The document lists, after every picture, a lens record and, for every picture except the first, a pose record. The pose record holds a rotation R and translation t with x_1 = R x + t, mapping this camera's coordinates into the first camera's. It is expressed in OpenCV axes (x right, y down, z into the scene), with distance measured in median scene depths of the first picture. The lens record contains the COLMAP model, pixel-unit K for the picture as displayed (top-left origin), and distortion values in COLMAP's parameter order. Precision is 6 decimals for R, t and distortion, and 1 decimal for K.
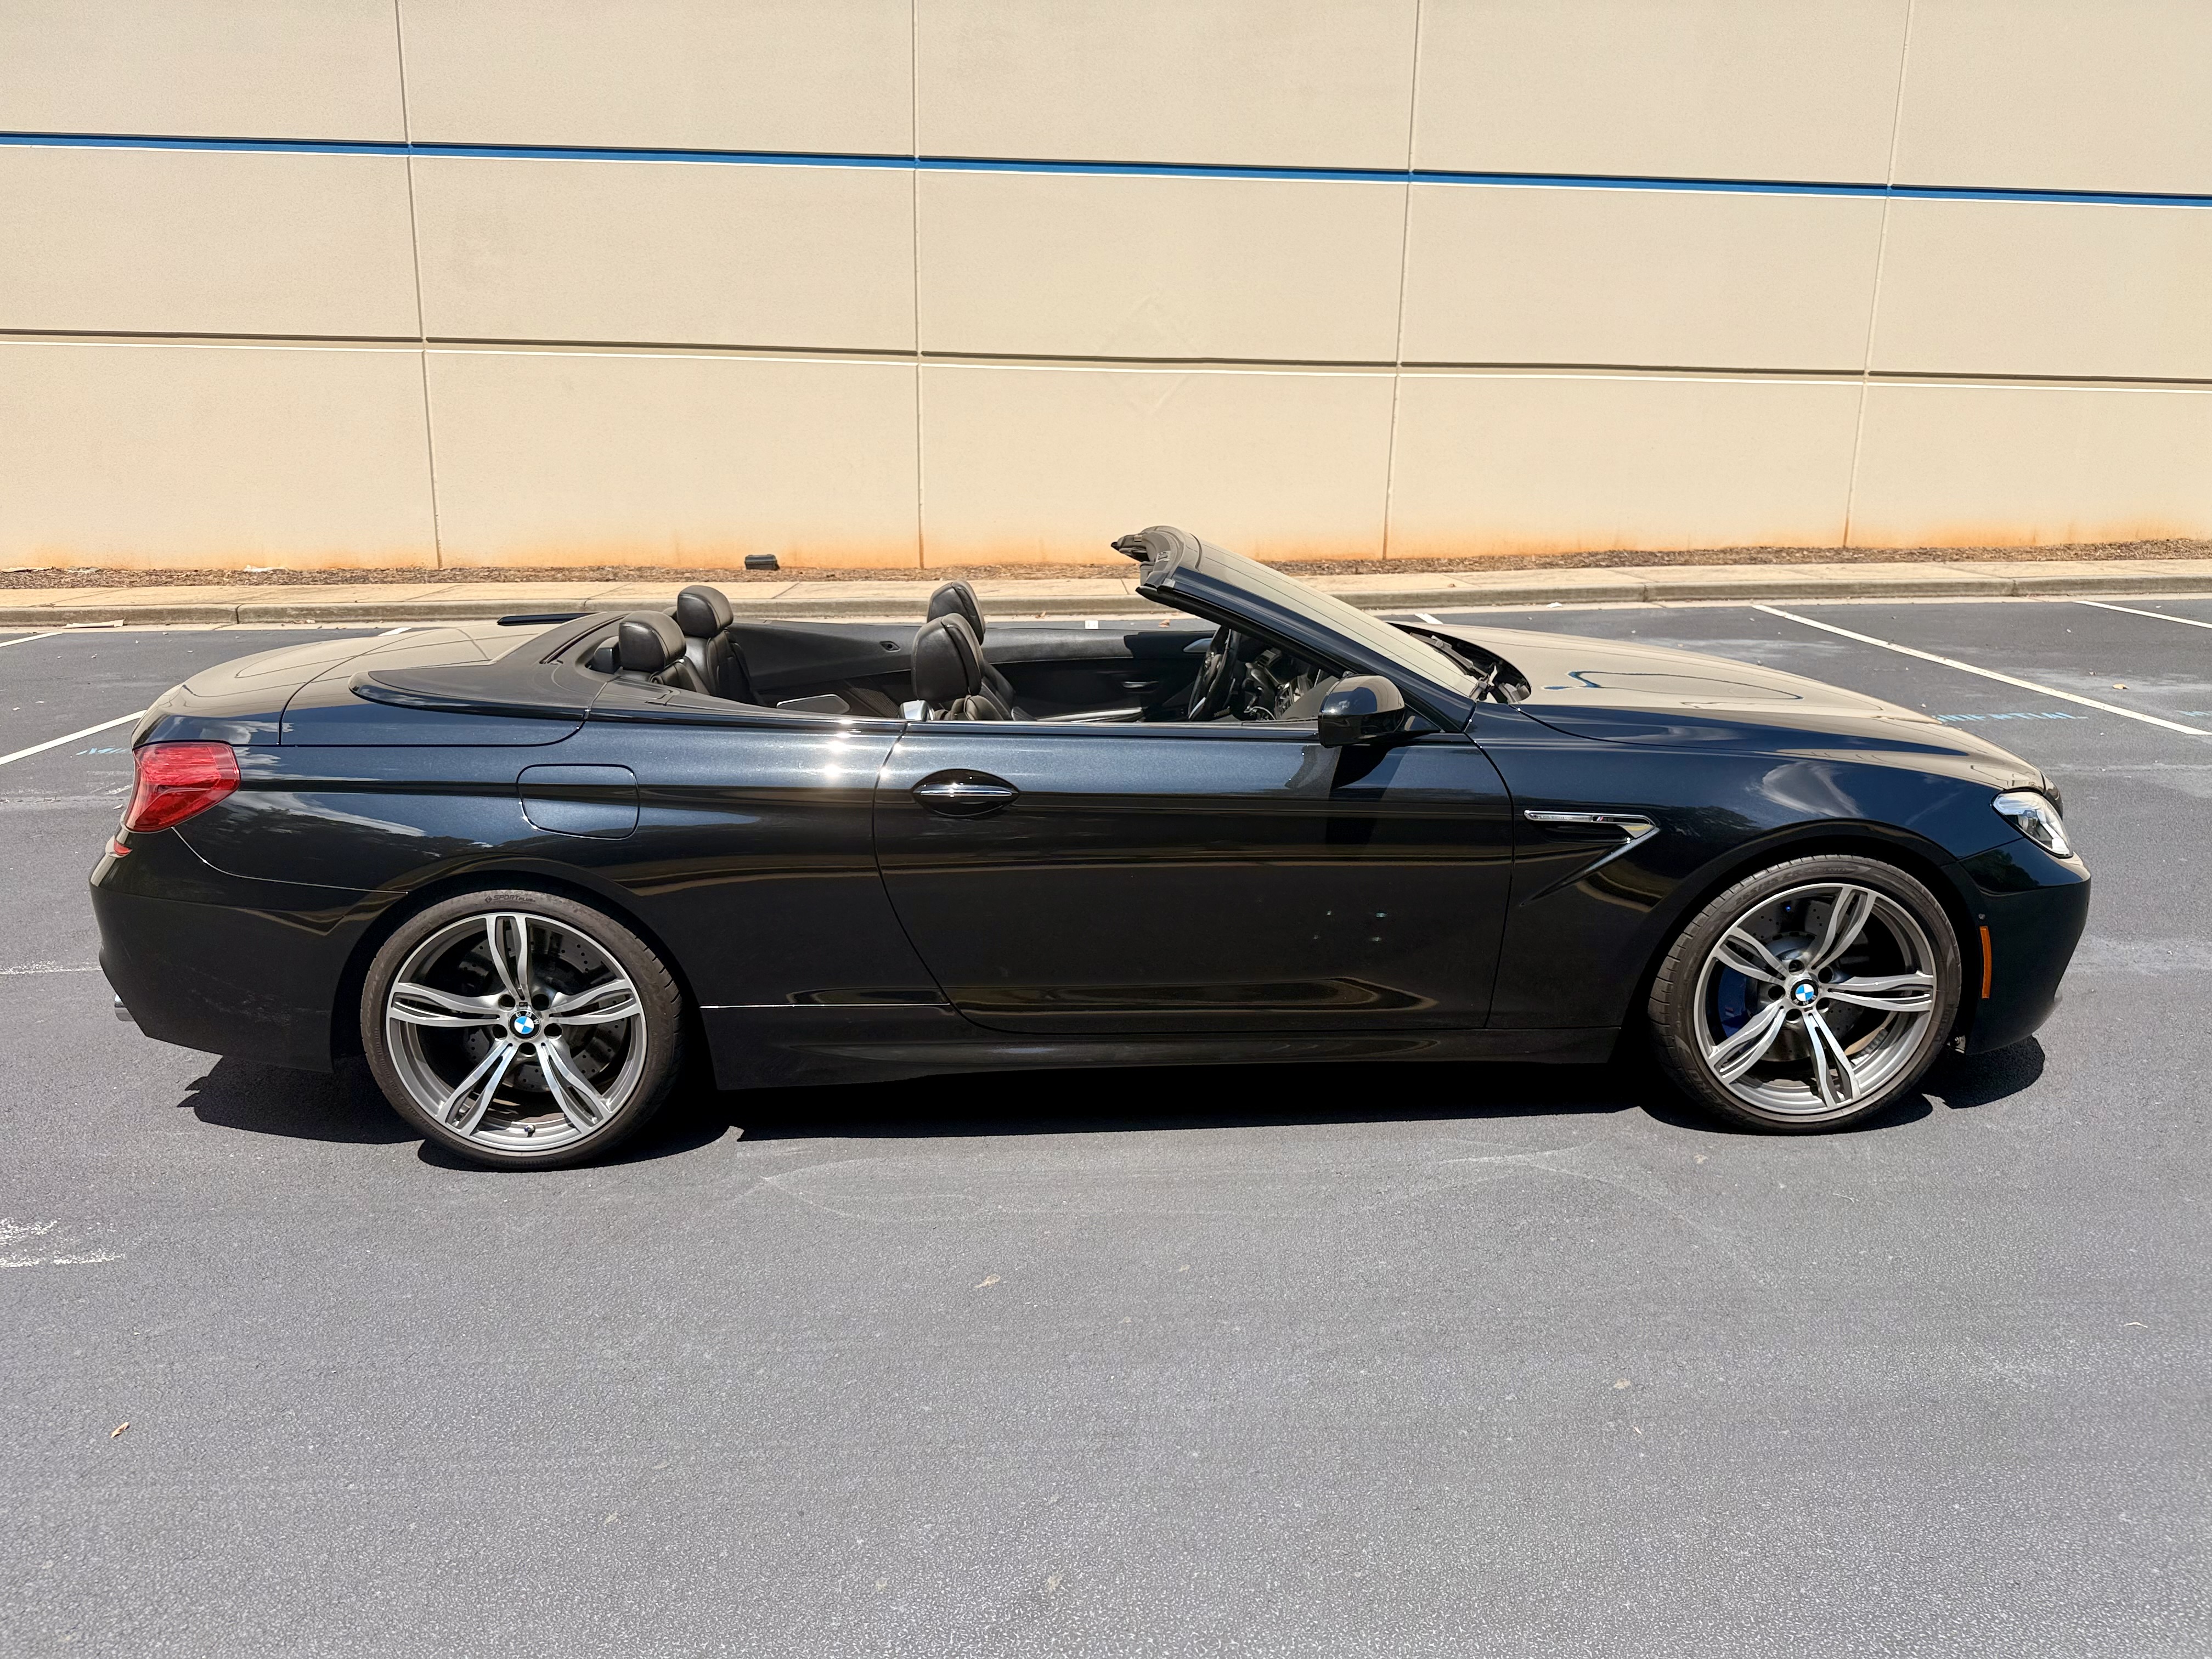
lens RADIAL K [[1546.3, 0, 1122.0], [0, 1546.3, 825.1], [0, 0, 1]] dist [0.005210, -0.011833]
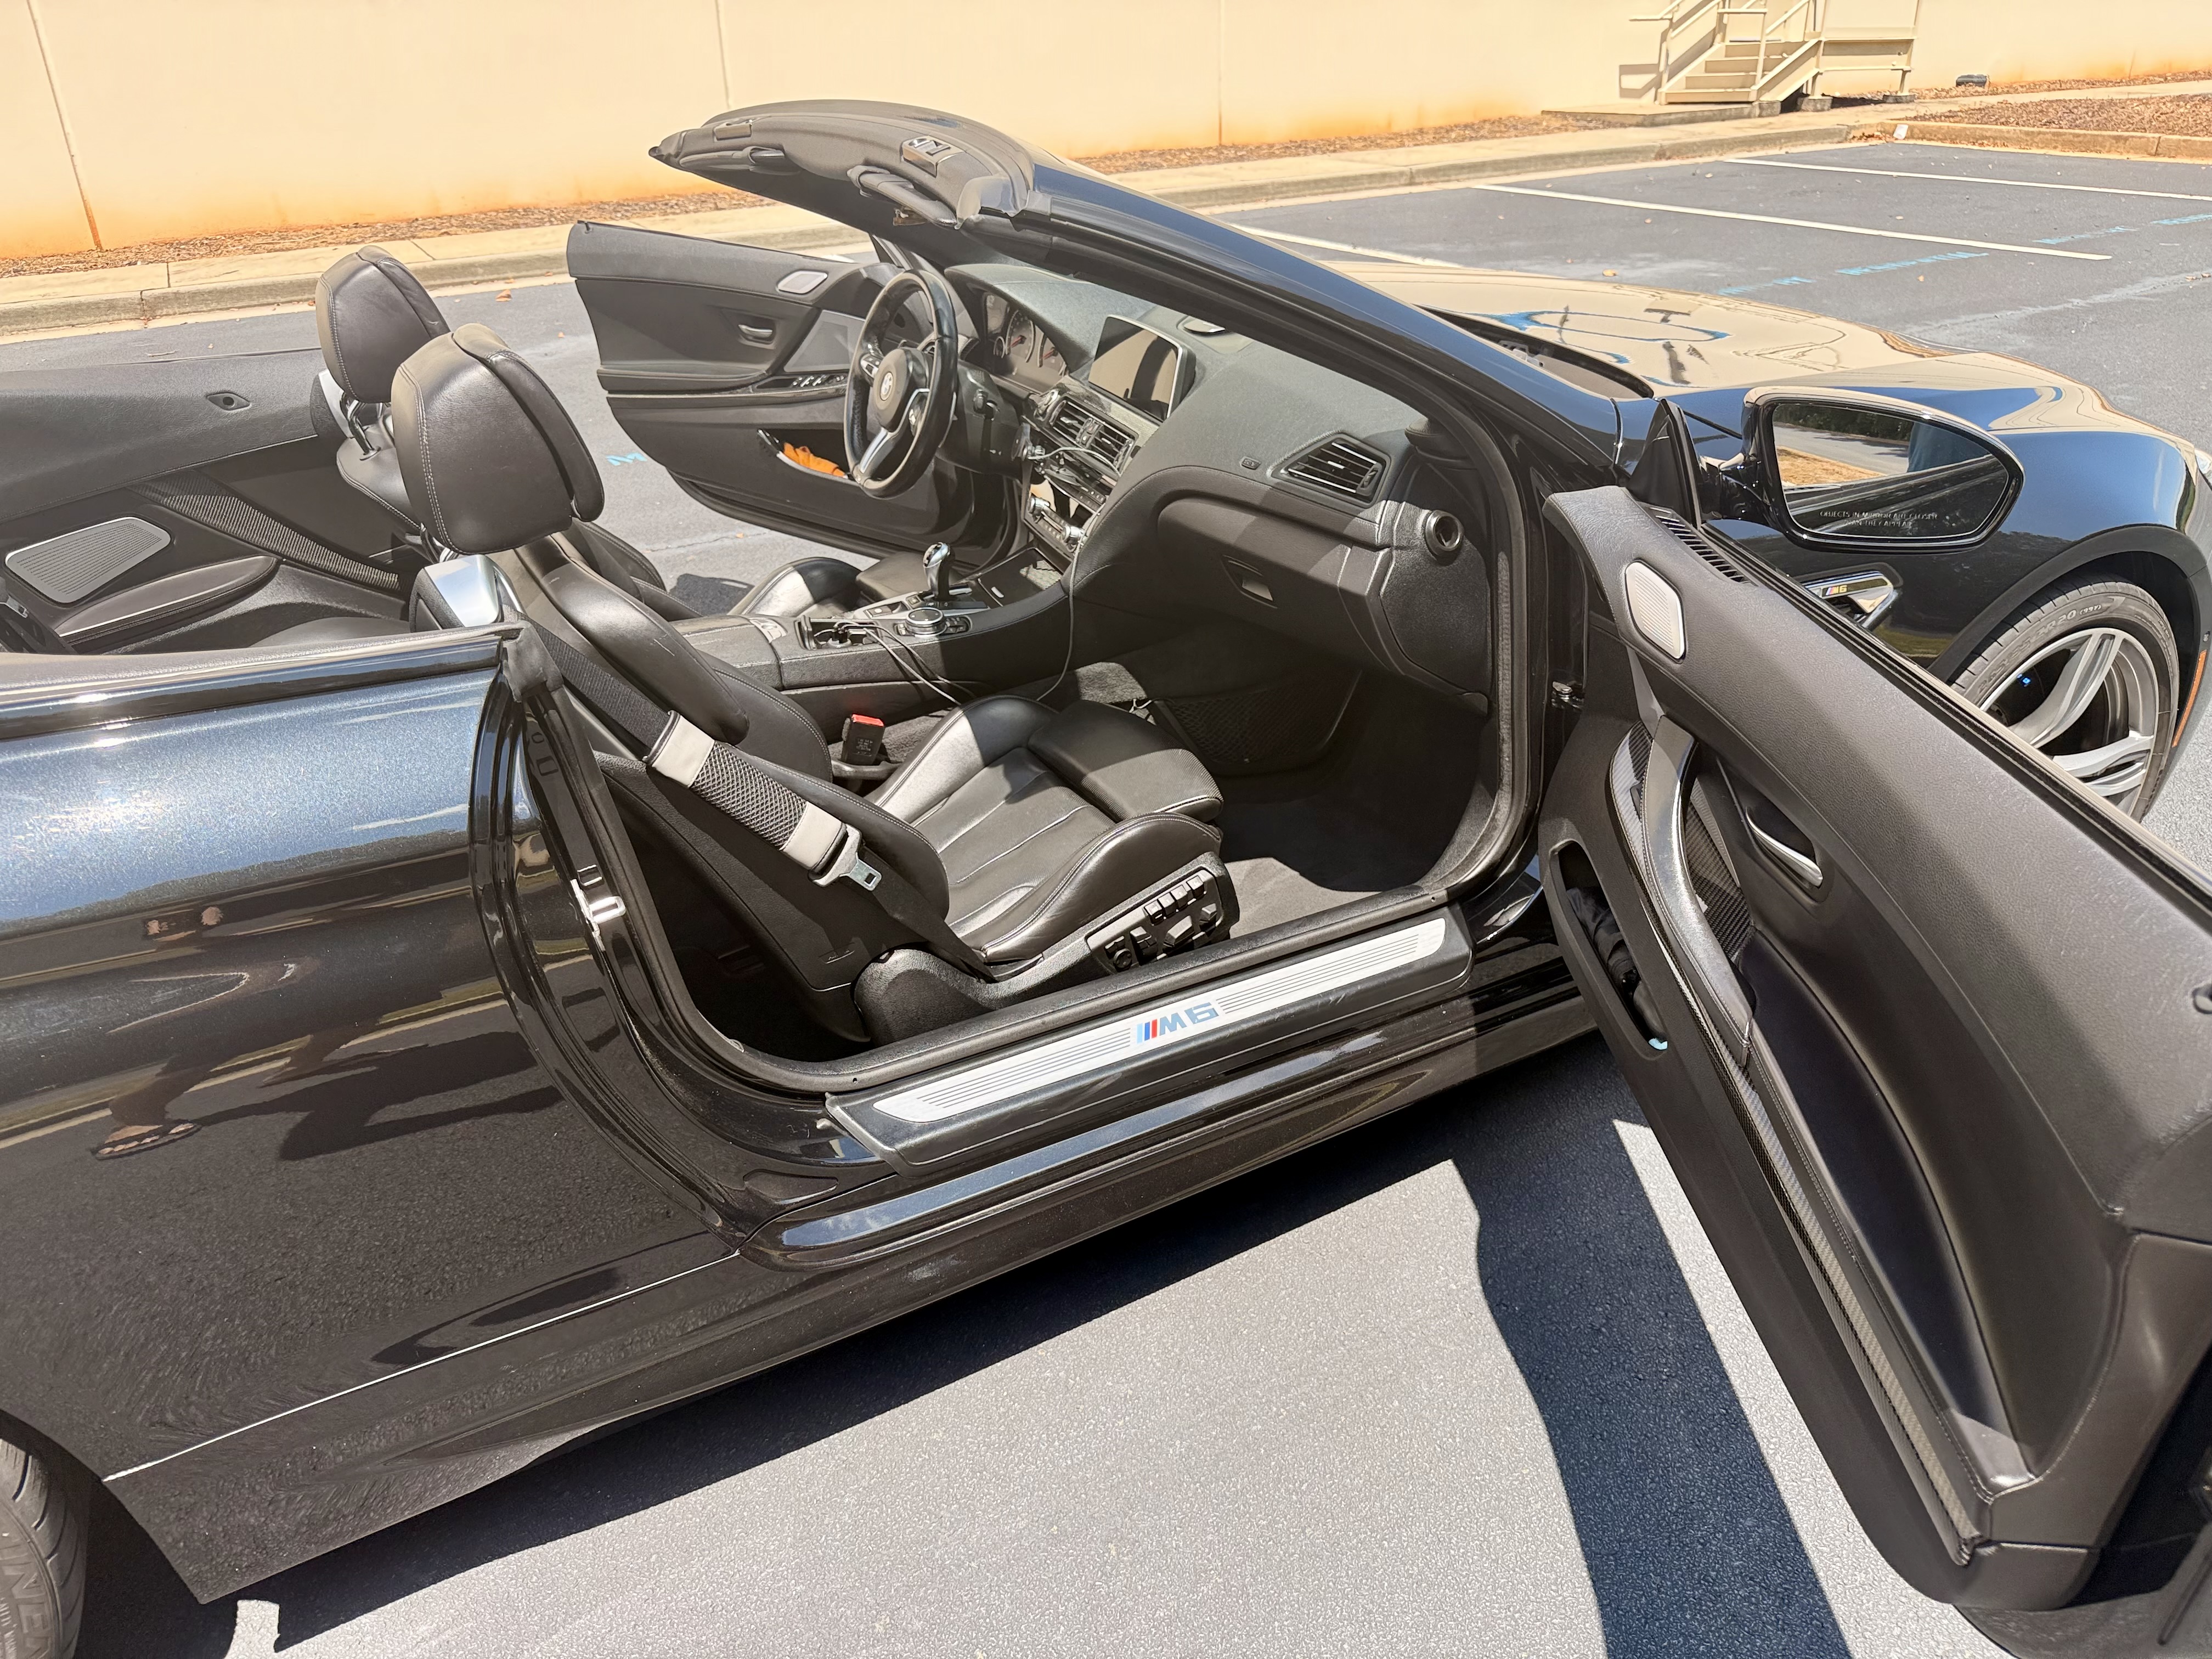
lens RADIAL K [[1546.3, 0, 1102.7], [0, 1546.3, 834.2], [0, 0, 1]] dist [0.005210, -0.011833]
pose [[0.901235, -0.222543, 0.371819, -0.112883], [0.135498, 0.959751, 0.246006, -0.066728], [-0.411600, -0.171329, 0.895115, 0.420552]]
